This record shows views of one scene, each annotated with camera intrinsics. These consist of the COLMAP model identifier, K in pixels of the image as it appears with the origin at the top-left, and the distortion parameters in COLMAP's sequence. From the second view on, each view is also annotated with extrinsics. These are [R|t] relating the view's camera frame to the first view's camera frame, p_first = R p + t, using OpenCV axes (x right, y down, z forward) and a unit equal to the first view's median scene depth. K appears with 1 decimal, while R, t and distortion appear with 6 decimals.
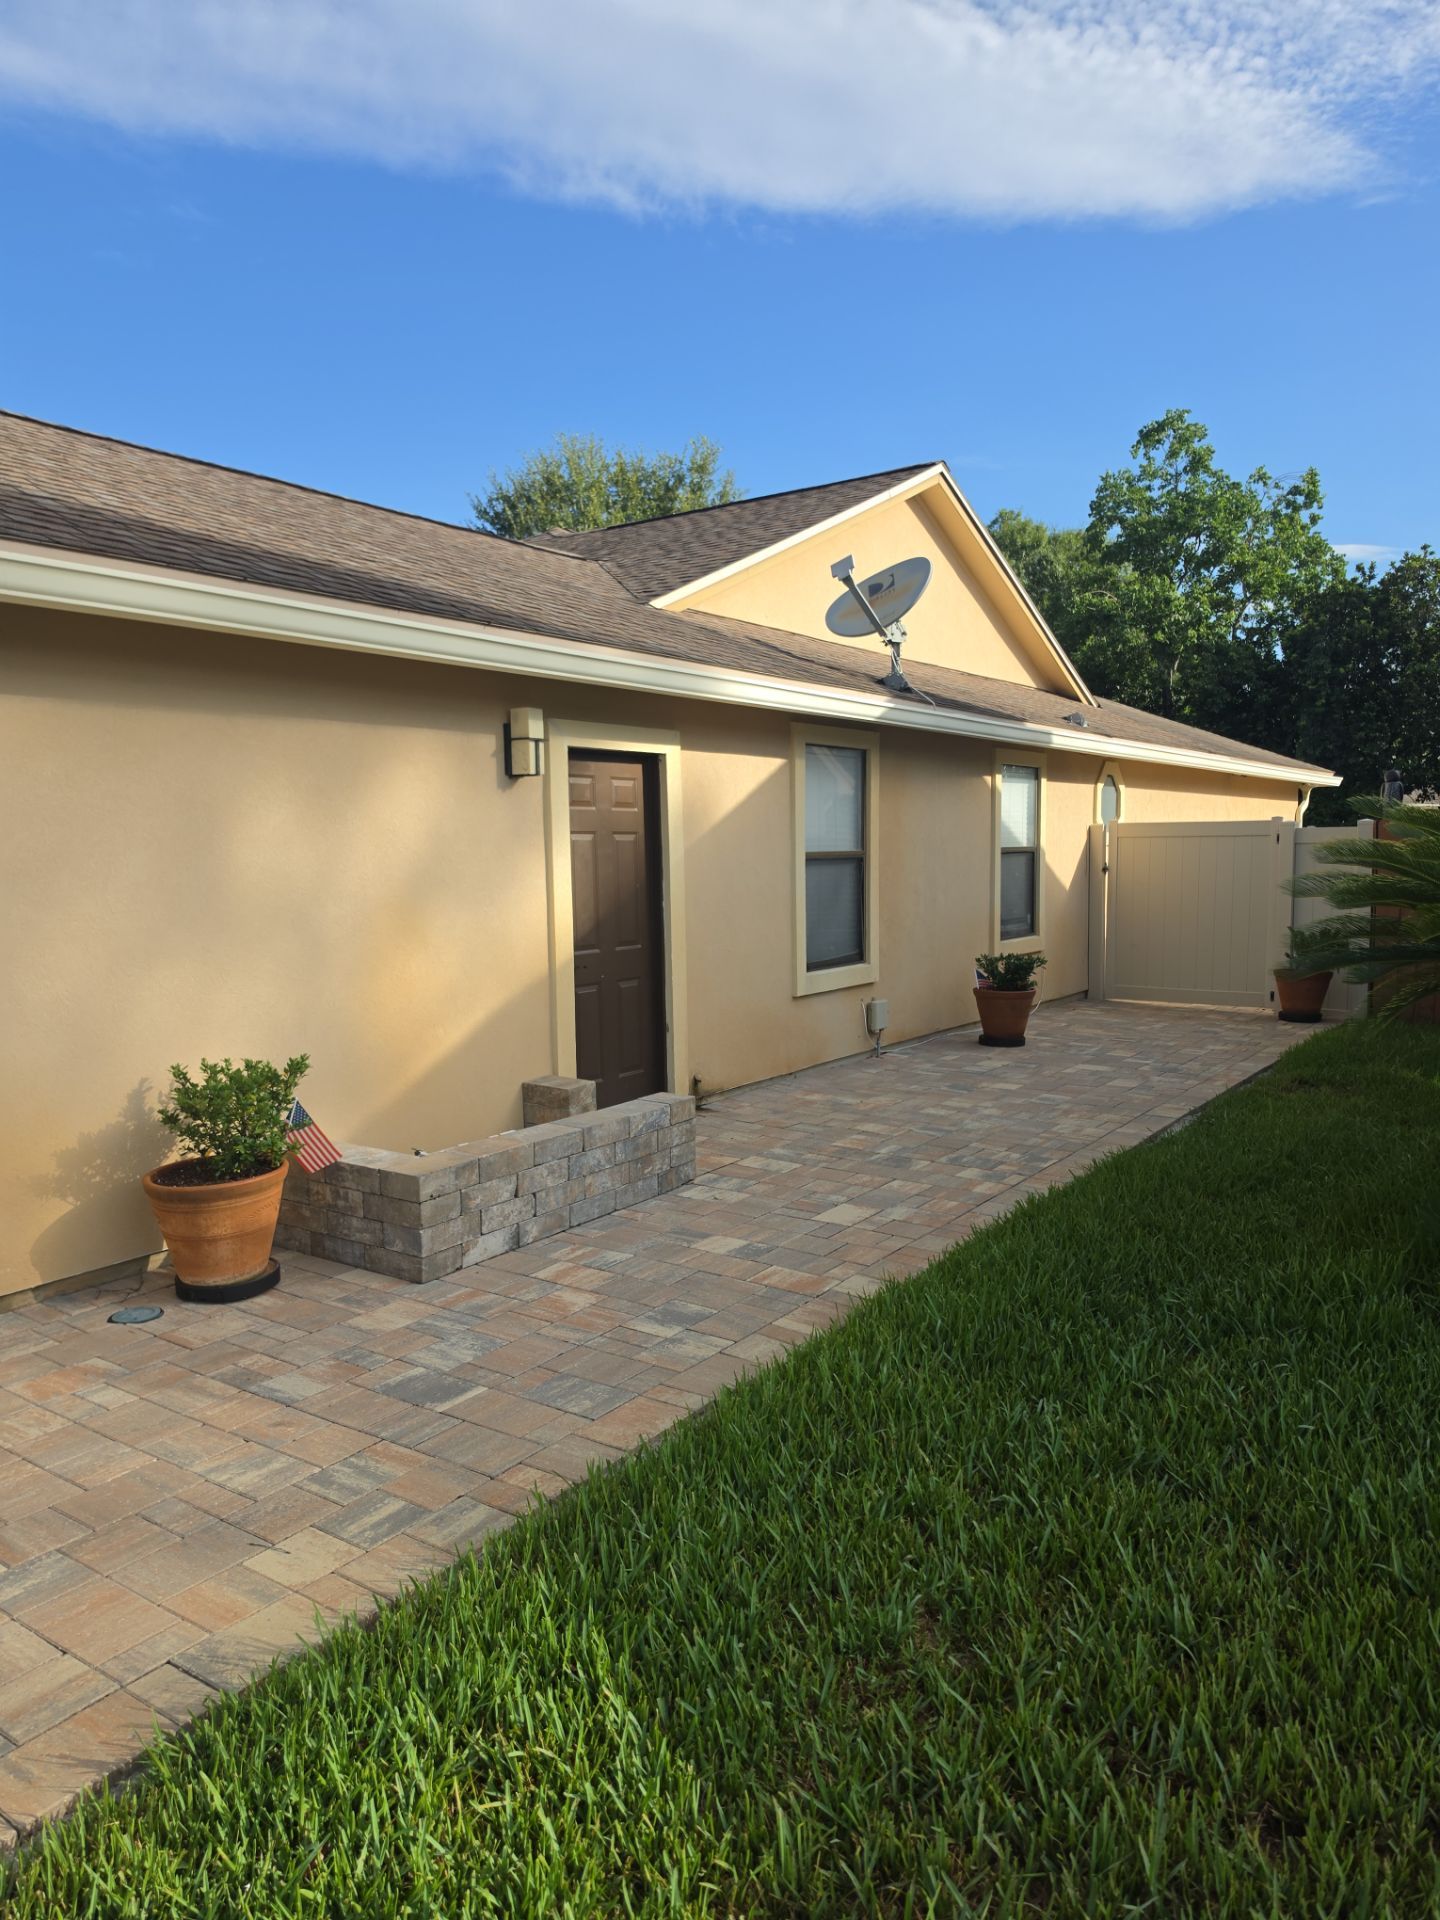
lens RADIAL K [[1336.5, 0, 720.0], [0, 1336.5, 960.0], [0, 0, 1]] dist [0.101464, -0.181591]
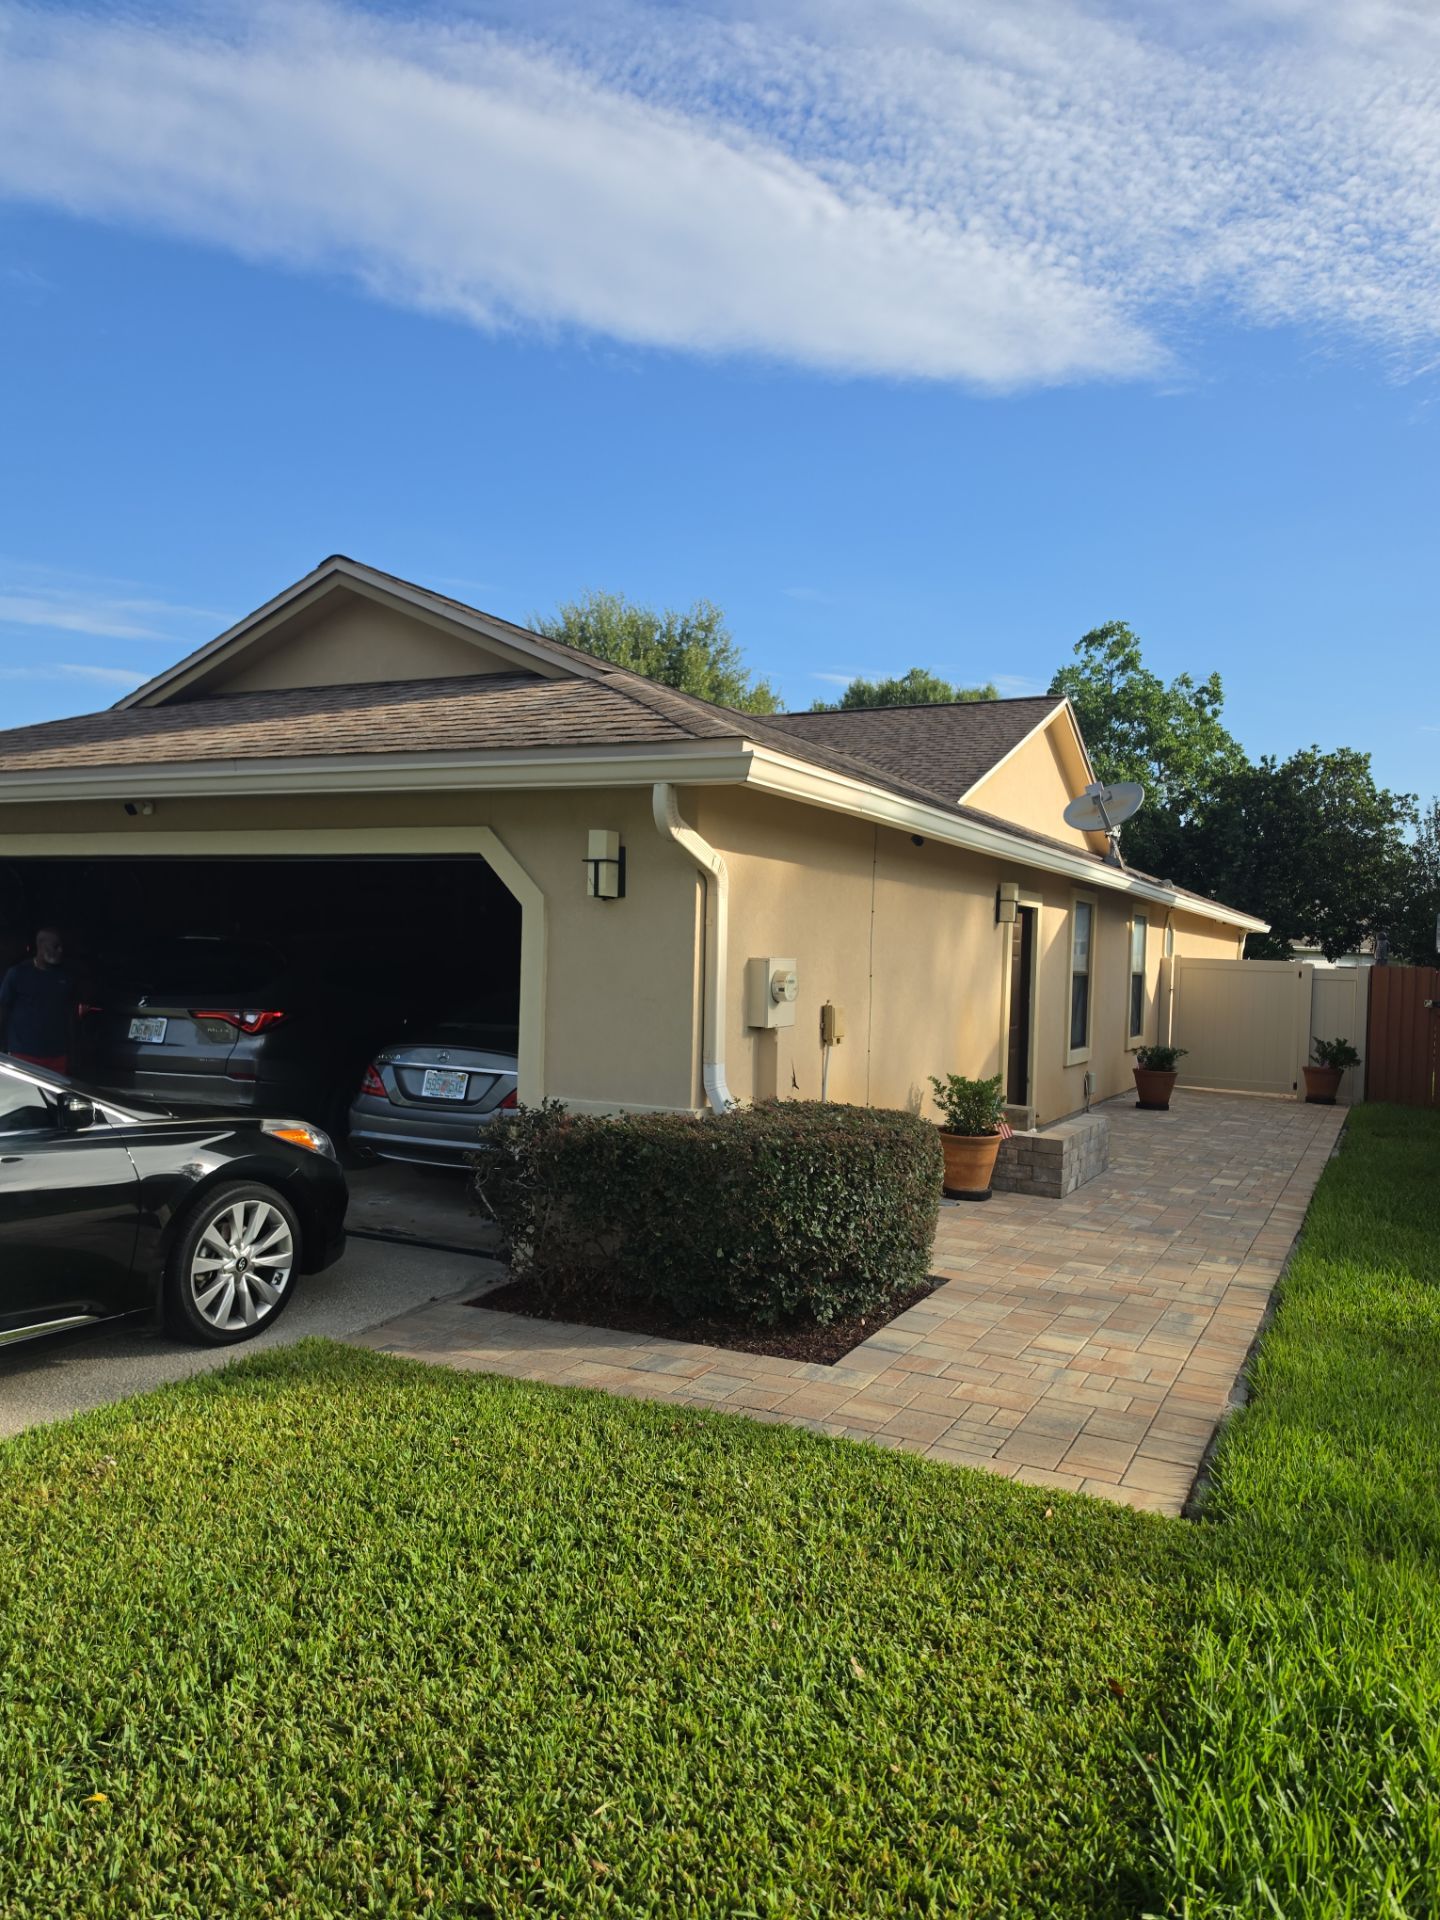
lens RADIAL K [[1336.5, 0, 720.0], [0, 1336.5, 960.0], [0, 0, 1]] dist [0.101464, -0.181591]
pose [[0.989588, 0.047096, 0.136004, -0.813375], [-0.036681, 0.996271, -0.078096, 0.061283], [-0.139175, 0.072294, 0.987625, -0.688915]]
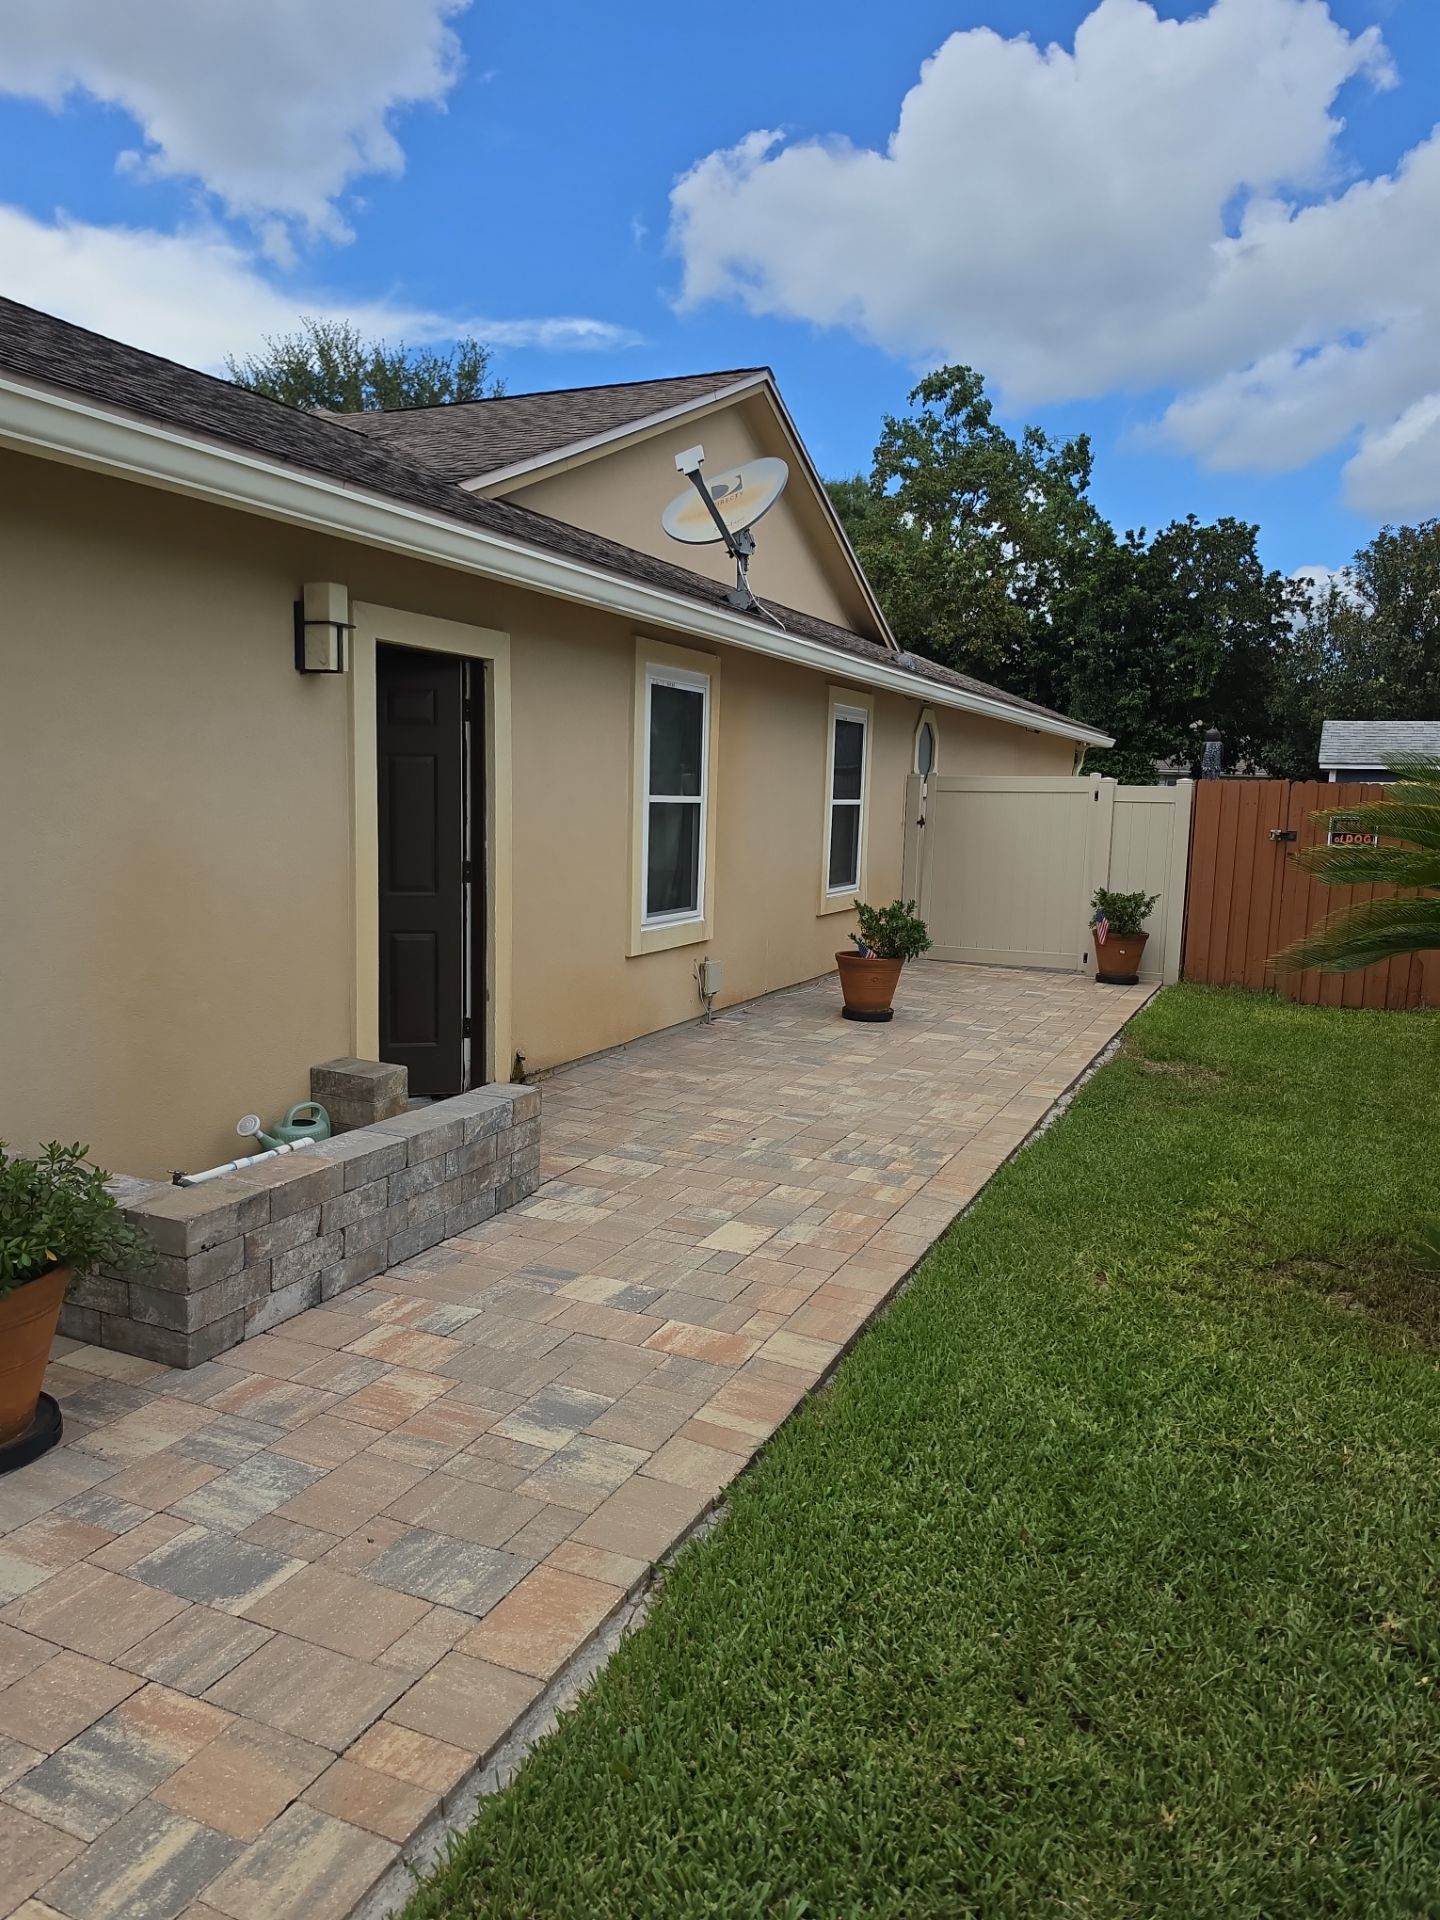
lens RADIAL K [[1330.1, 0, 722.9], [0, 1330.1, 947.9], [0, 0, 1]] dist [0.080539, -0.102001]
pose [[0.981571, 0.015625, 0.190460, -0.069683], [-0.021956, 0.999273, 0.031179, -0.009468], [-0.189834, -0.034786, 0.981200, 0.214476]]
